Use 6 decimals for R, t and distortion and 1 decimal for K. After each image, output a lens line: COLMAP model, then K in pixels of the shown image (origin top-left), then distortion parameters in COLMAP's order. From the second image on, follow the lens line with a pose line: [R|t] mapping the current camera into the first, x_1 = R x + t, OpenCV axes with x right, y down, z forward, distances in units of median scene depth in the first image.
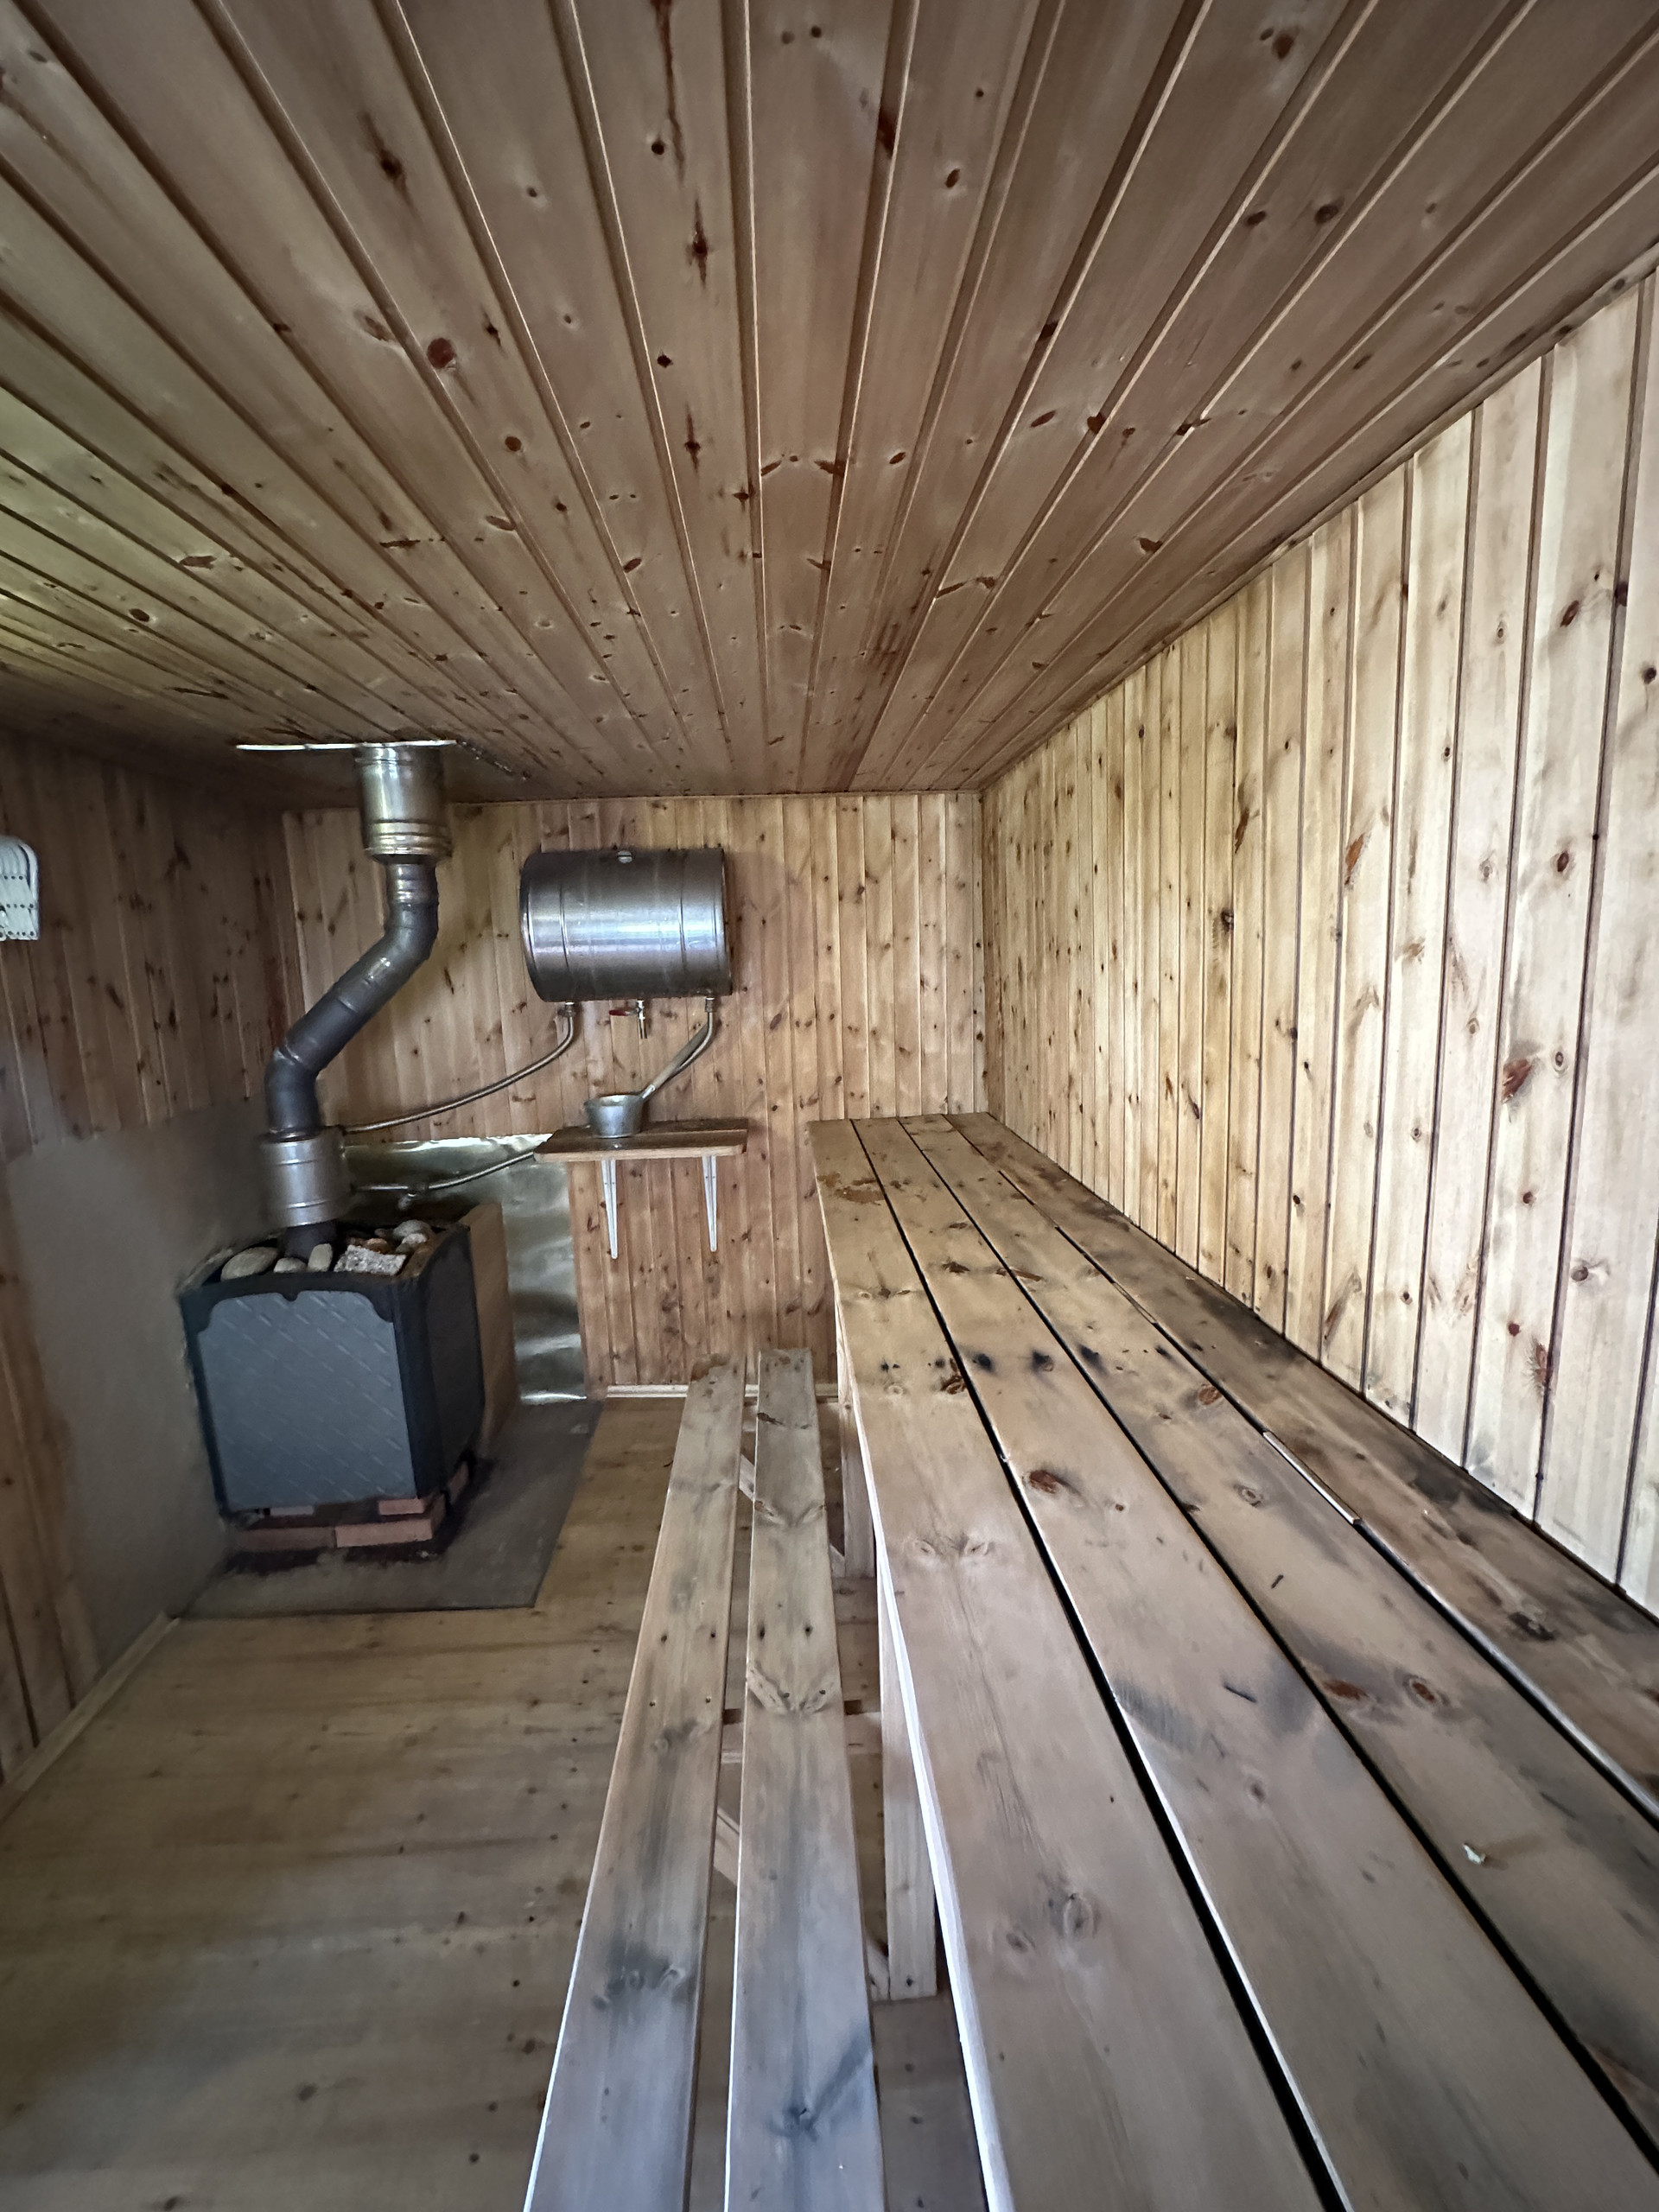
lens RADIAL K [[881.1, 0, 828.6], [0, 881.1, 1103.2], [0, 0, 1]] dist [-0.003001, 0.000863]
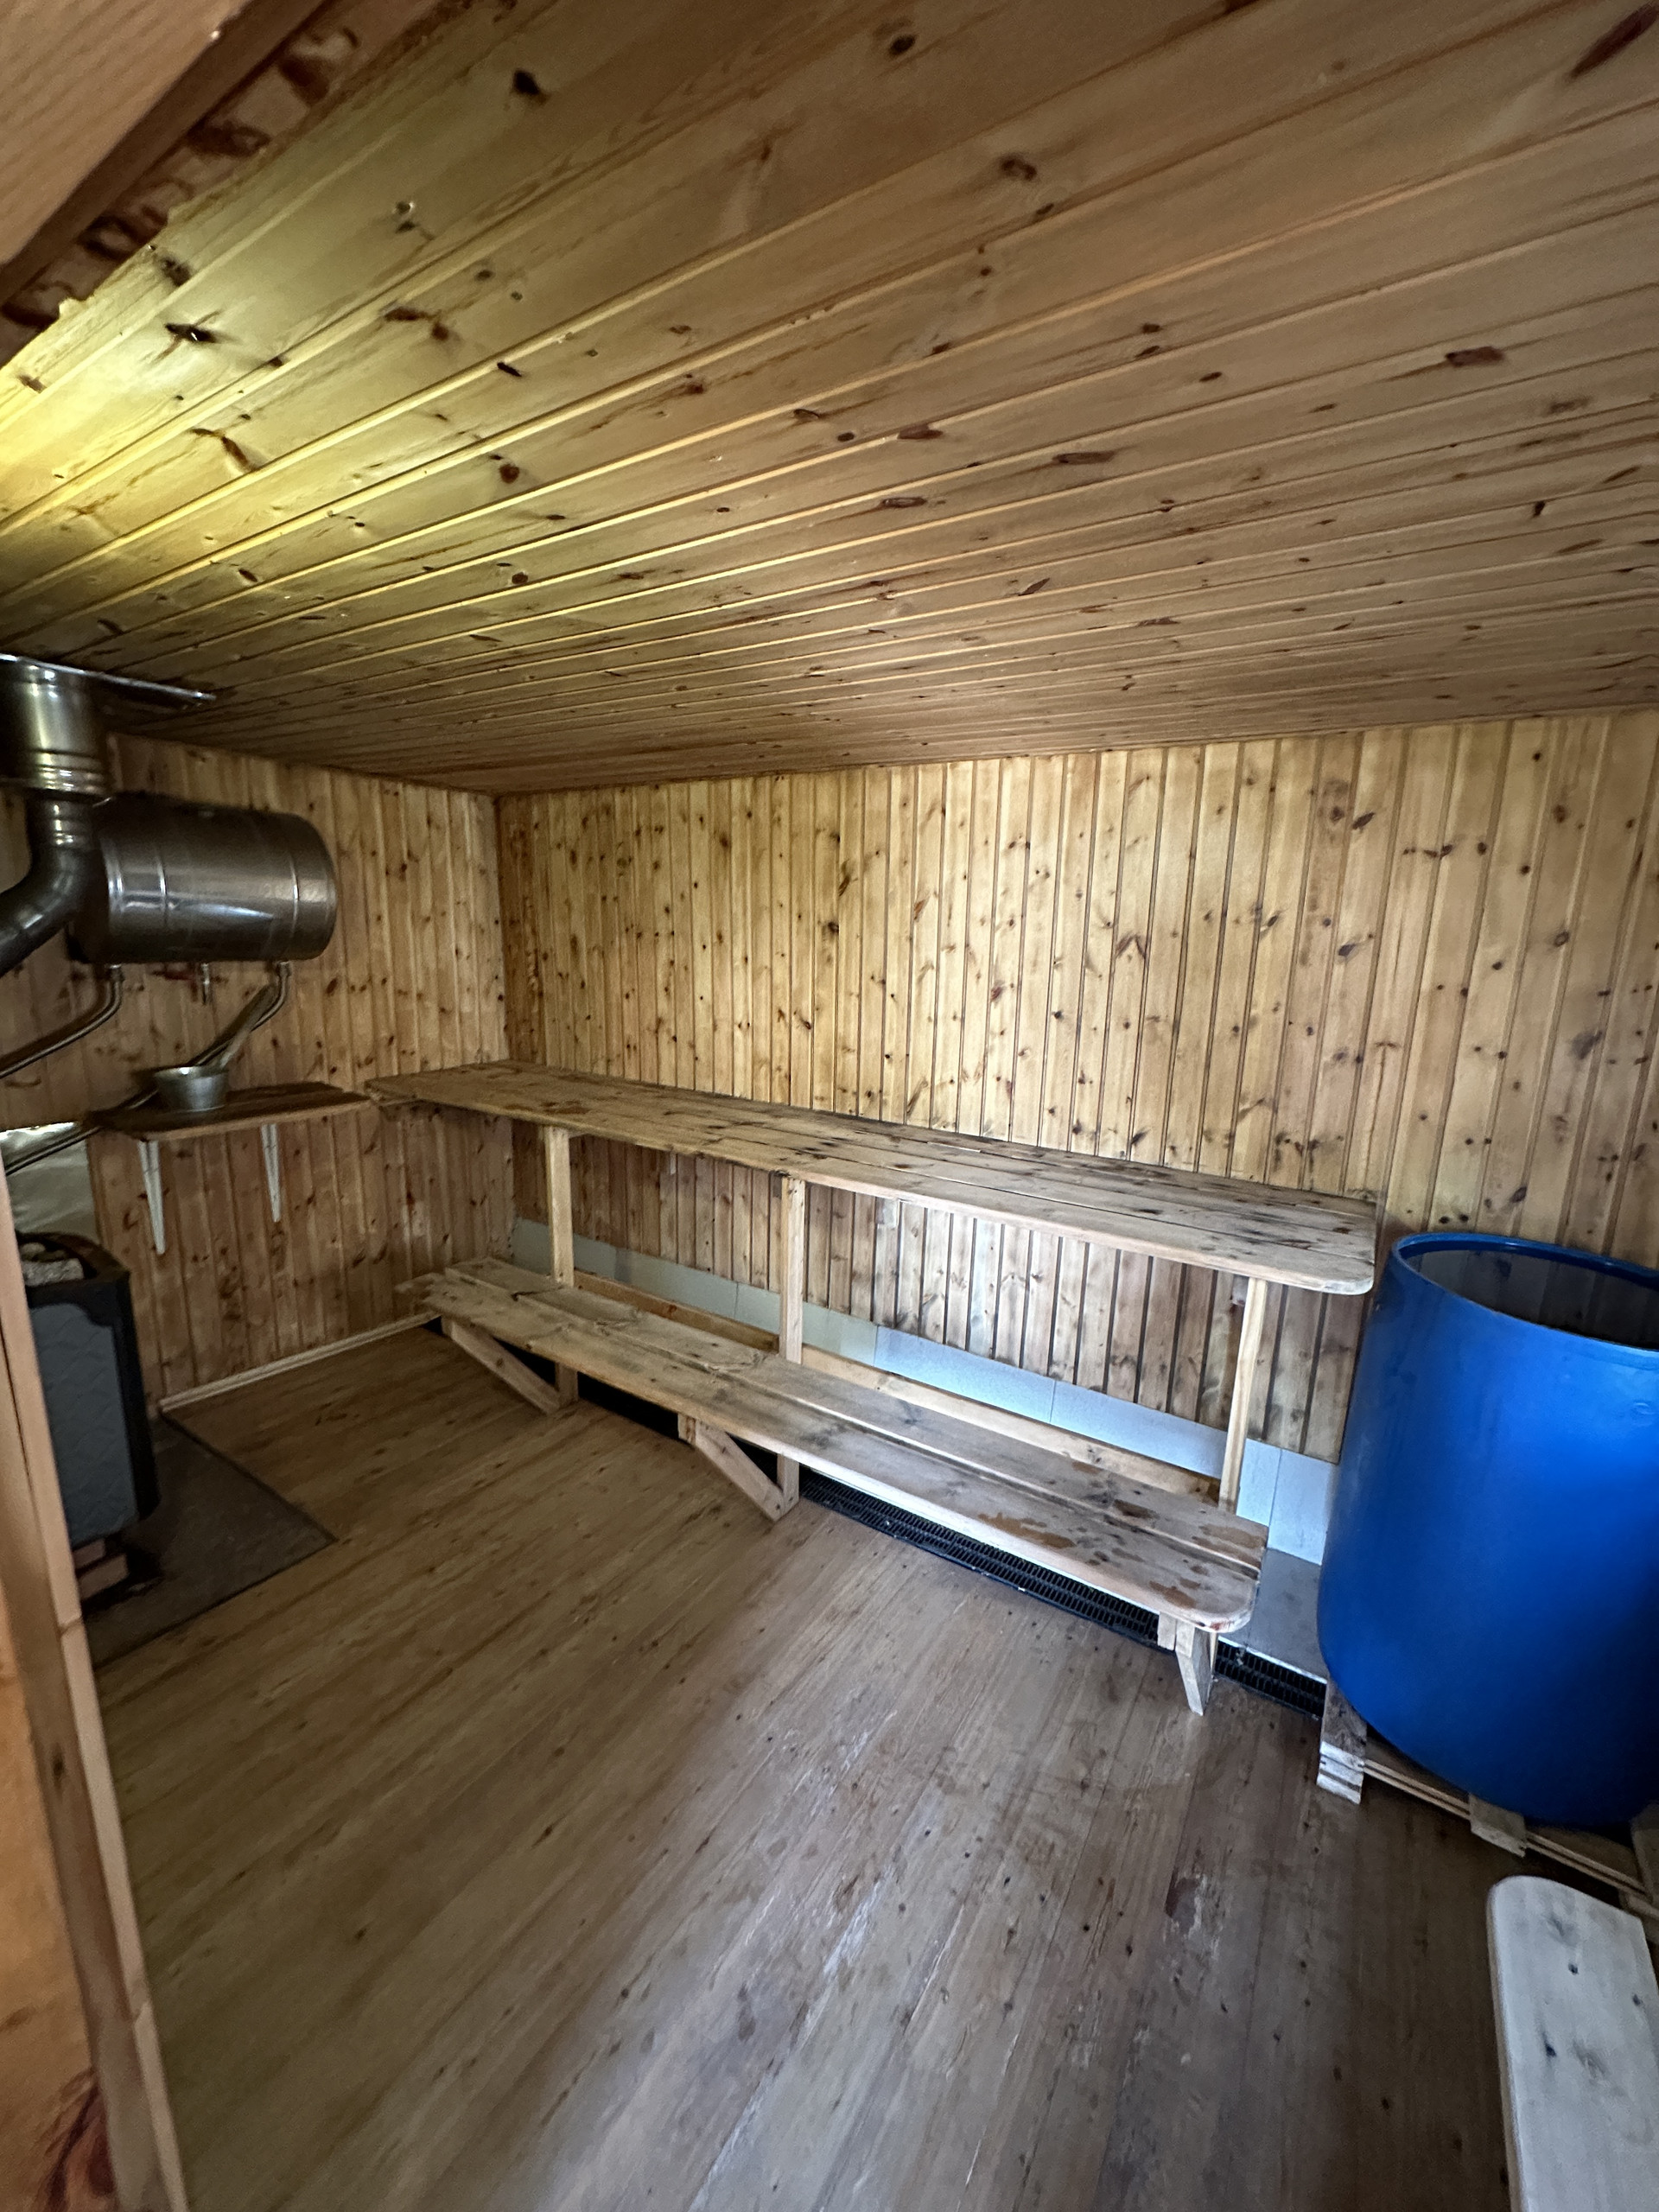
lens RADIAL K [[881.1, 0, 828.6], [0, 881.1, 1103.2], [0, 0, 1]] dist [-0.003001, 0.000863]
pose [[0.579206, -0.114256, 0.807134, -0.632058], [0.090088, 0.993036, 0.075924, 0.020087], [-0.810188, 0.028737, 0.585465, -0.086895]]
